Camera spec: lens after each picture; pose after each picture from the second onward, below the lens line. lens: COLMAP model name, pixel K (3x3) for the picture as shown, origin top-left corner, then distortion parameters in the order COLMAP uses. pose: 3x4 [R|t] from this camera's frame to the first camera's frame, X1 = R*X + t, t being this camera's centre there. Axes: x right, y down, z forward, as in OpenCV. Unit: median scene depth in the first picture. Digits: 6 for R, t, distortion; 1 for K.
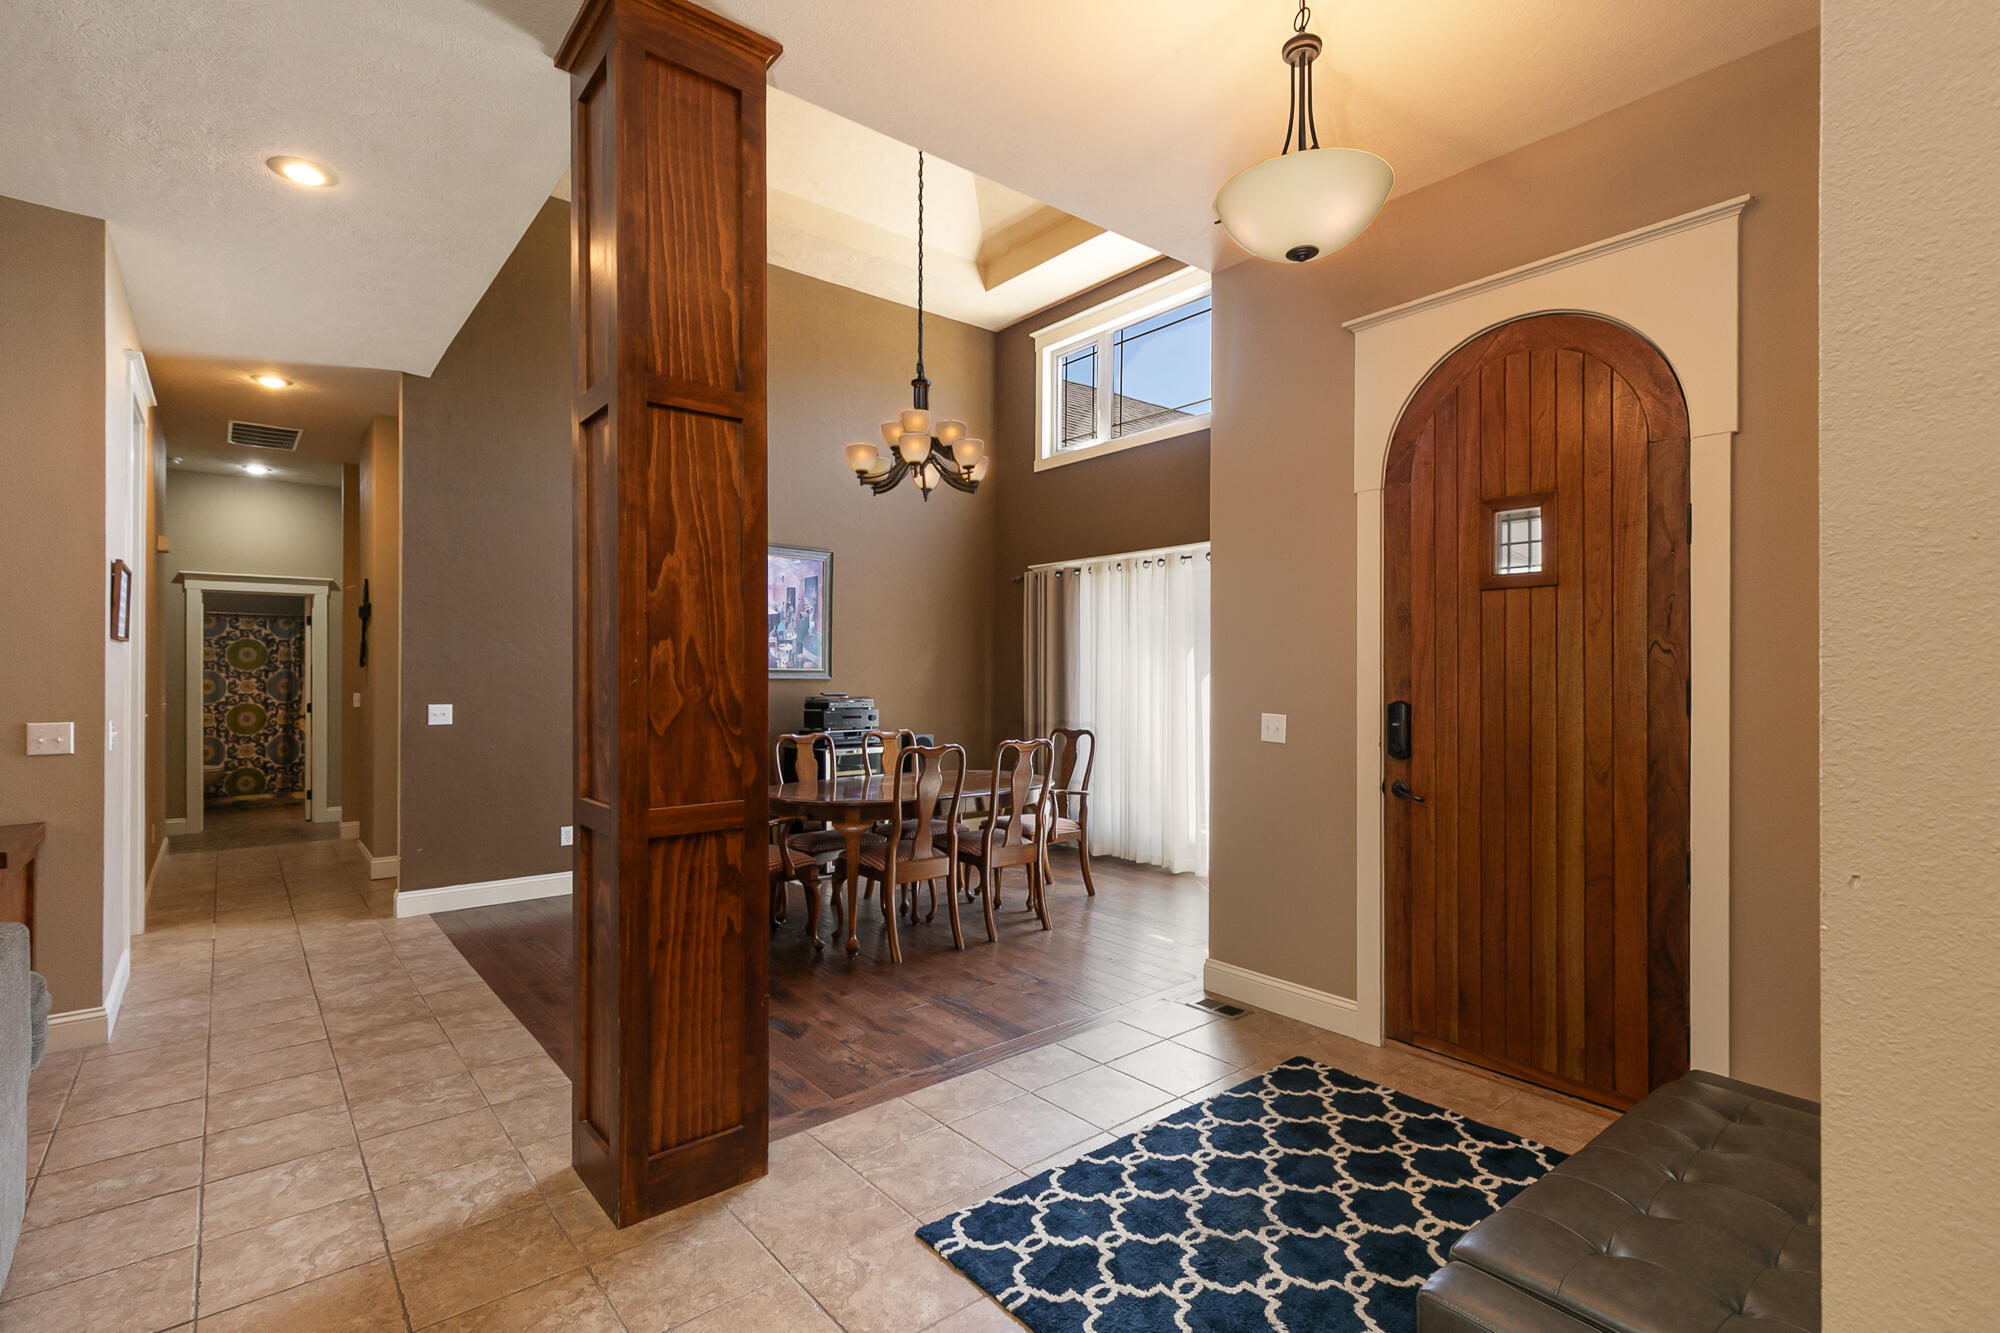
lens RADIAL K [[926.8, 0, 1002.7], [0, 926.8, 675.7], [0, 0, 1]] dist [0.012165, 0.000577]
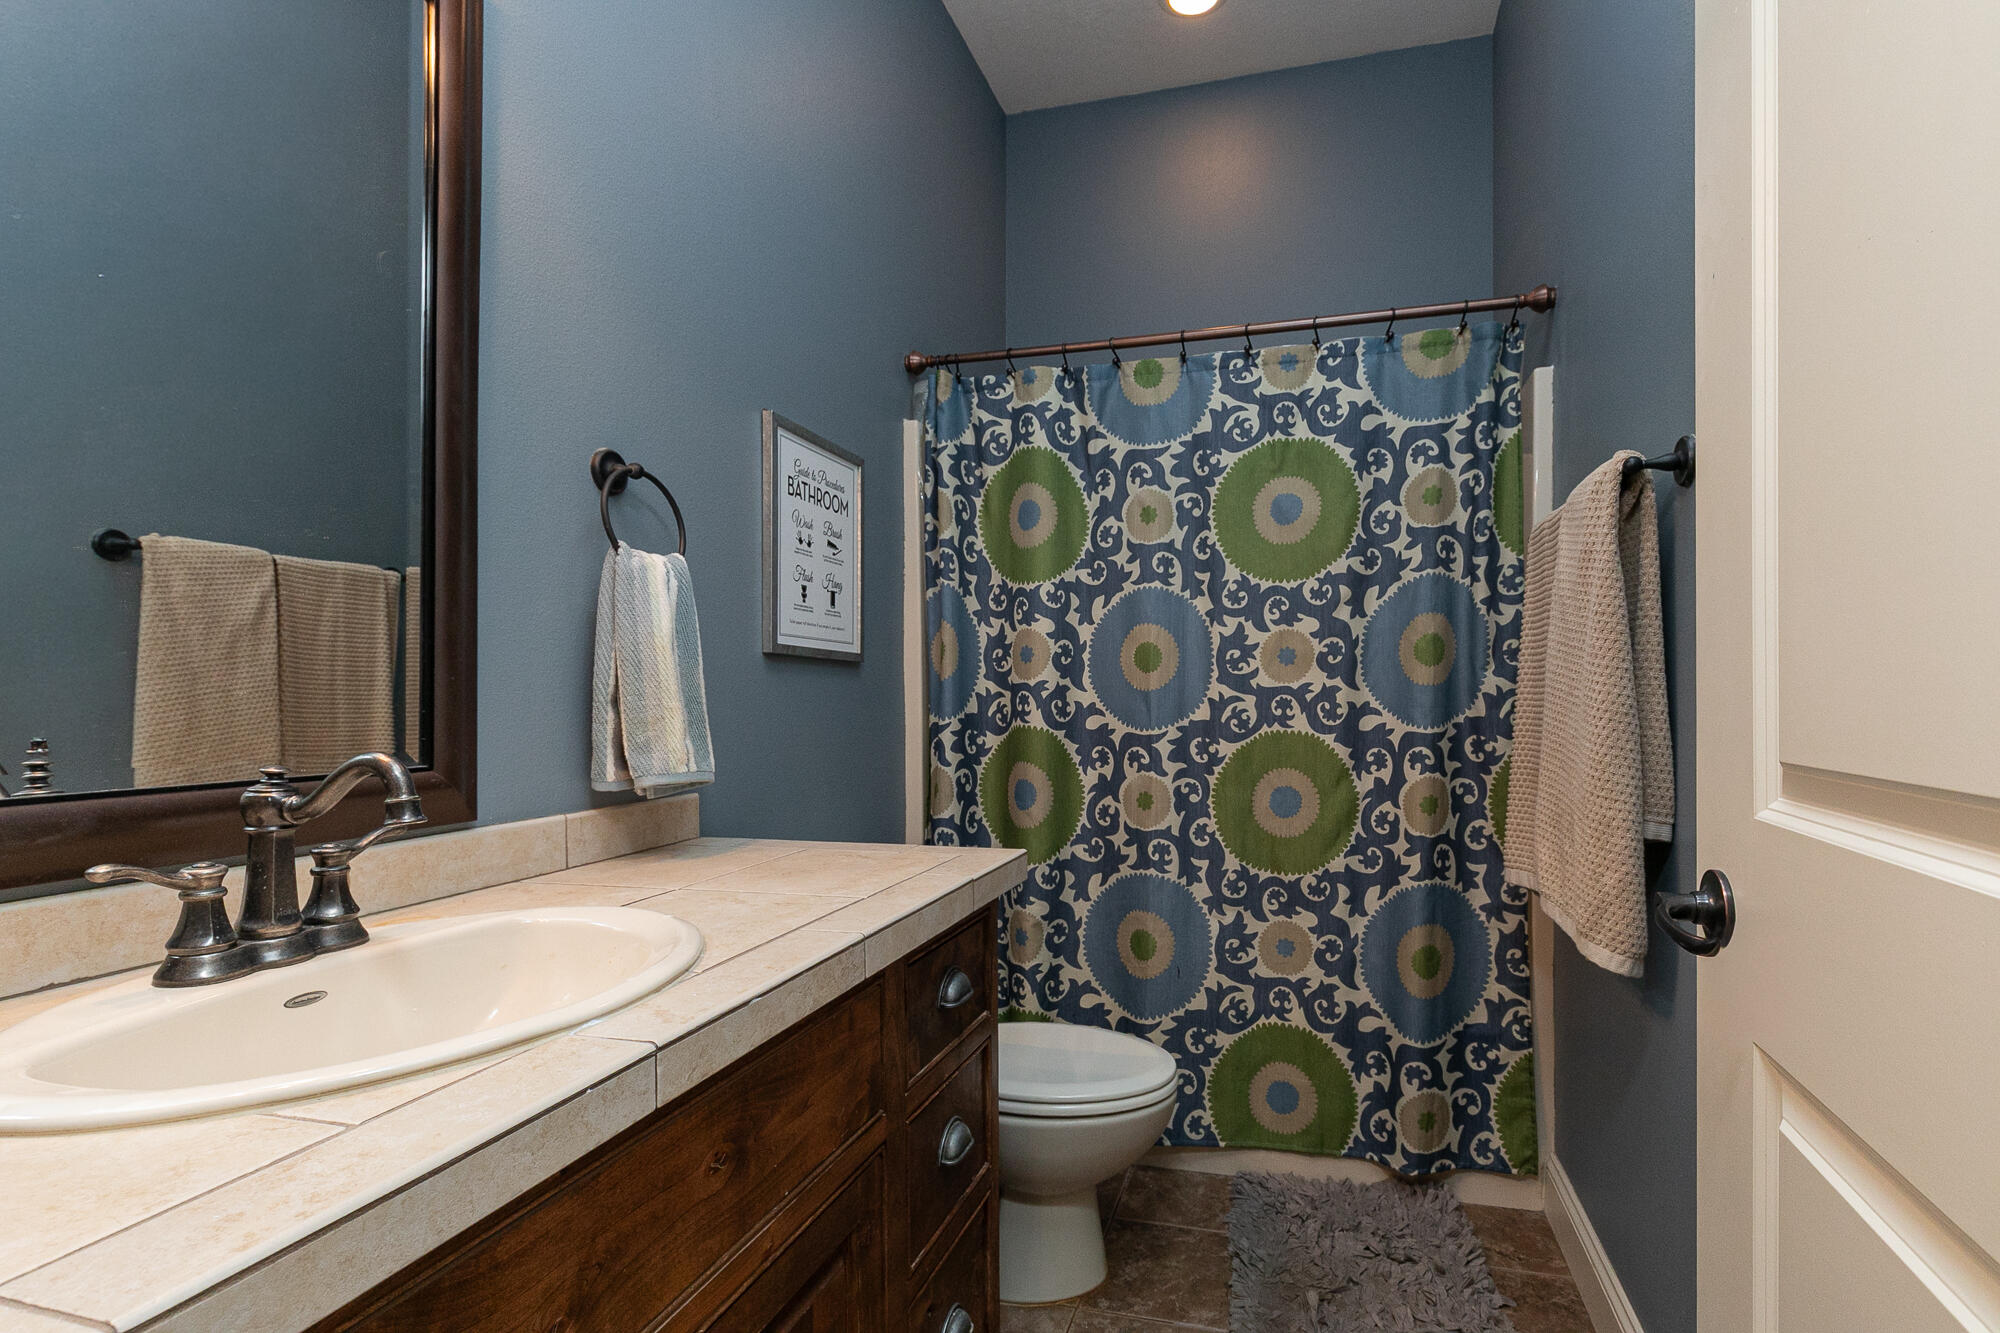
lens RADIAL K [[1077.8, 0, 1002.3], [0, 1077.8, 679.1], [0, 0, 1]] dist [-0.003898, -0.000197]
pose [[0.550106, -0.009504, -0.835040, -0.629602], [0.000577, 0.999939, -0.011001, 0.019930], [0.835094, 0.005569, 0.550079, 0.799883]]
